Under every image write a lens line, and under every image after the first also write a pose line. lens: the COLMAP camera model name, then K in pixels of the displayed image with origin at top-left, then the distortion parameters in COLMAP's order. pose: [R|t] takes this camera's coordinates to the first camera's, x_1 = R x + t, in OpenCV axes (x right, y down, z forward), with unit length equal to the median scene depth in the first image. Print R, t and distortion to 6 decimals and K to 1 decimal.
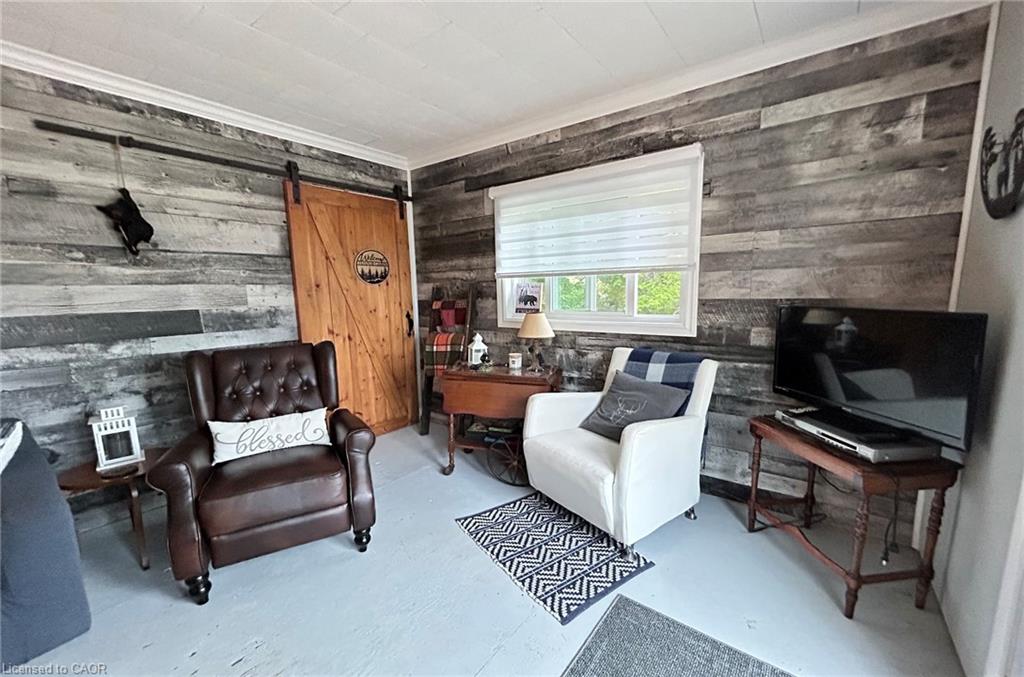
lens RADIAL K [[416.6, 0, 511.7], [0, 416.6, 348.4], [0, 0, 1]] dist [0.001764, 0.000330]
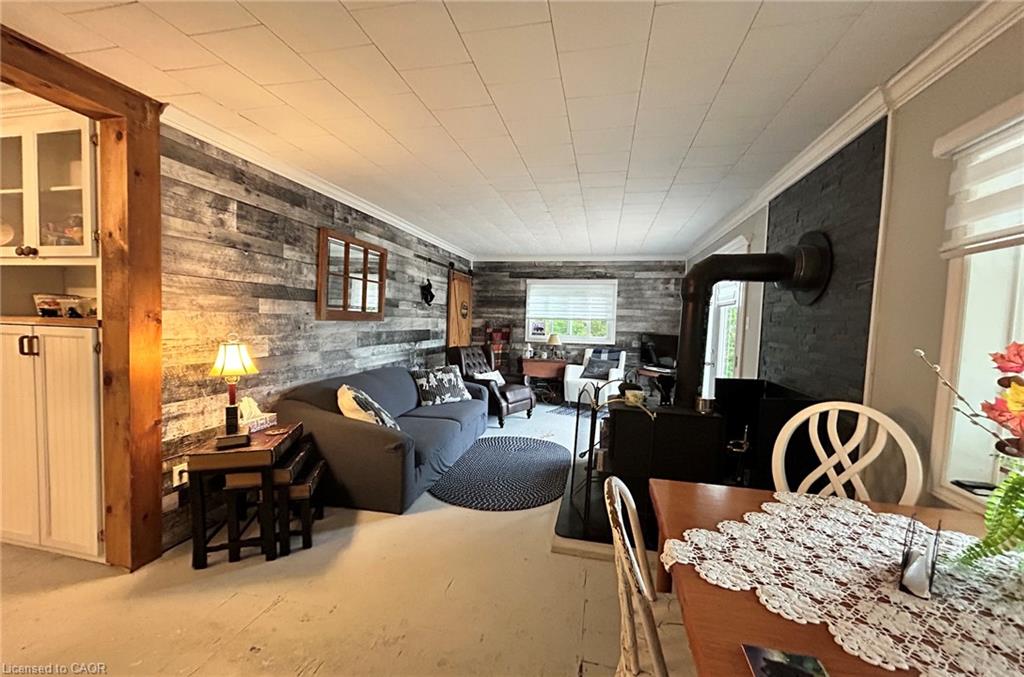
lens RADIAL K [[416.6, 0, 511.7], [0, 416.6, 348.4], [0, 0, 1]] dist [0.001764, 0.000330]
pose [[0.903412, 0.011190, 0.428627, -1.385730], [0.019426, 0.997565, -0.066986, 0.173236], [-0.428333, 0.068842, 0.900995, -1.226114]]
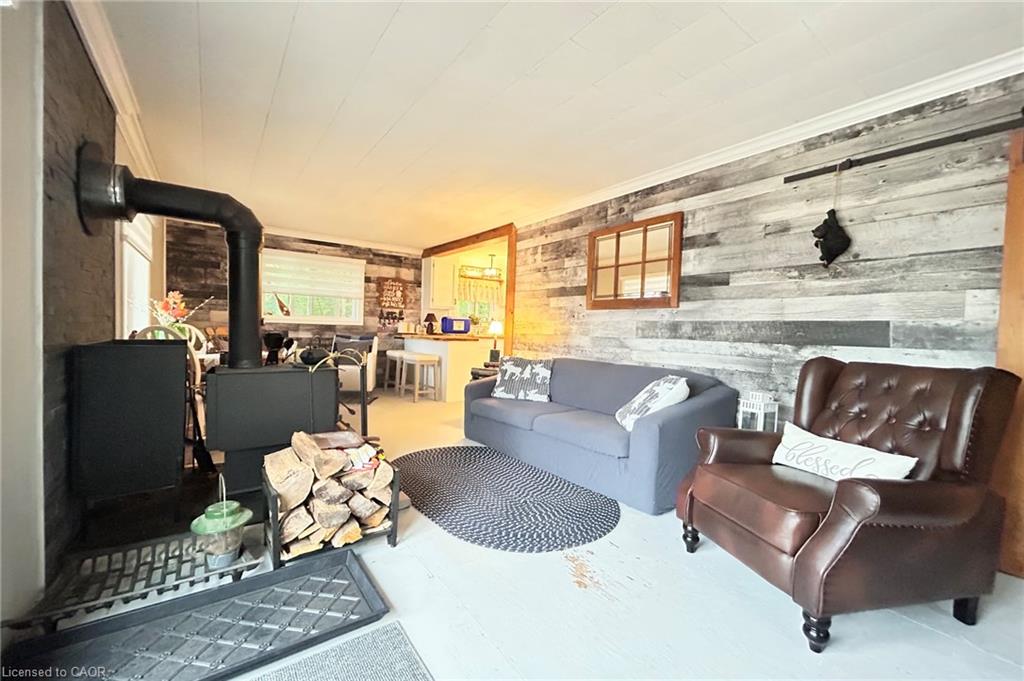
lens RADIAL K [[414.3, 0, 512.0], [0, 414.3, 340.5], [0, 0, 1]] dist [0.000961, 0.000013]
pose [[-0.282175, 0.033378, -0.958782, 0.348472], [-0.159412, 0.983870, 0.081168, 0.005207], [0.946026, 0.175745, -0.272303, 0.516252]]
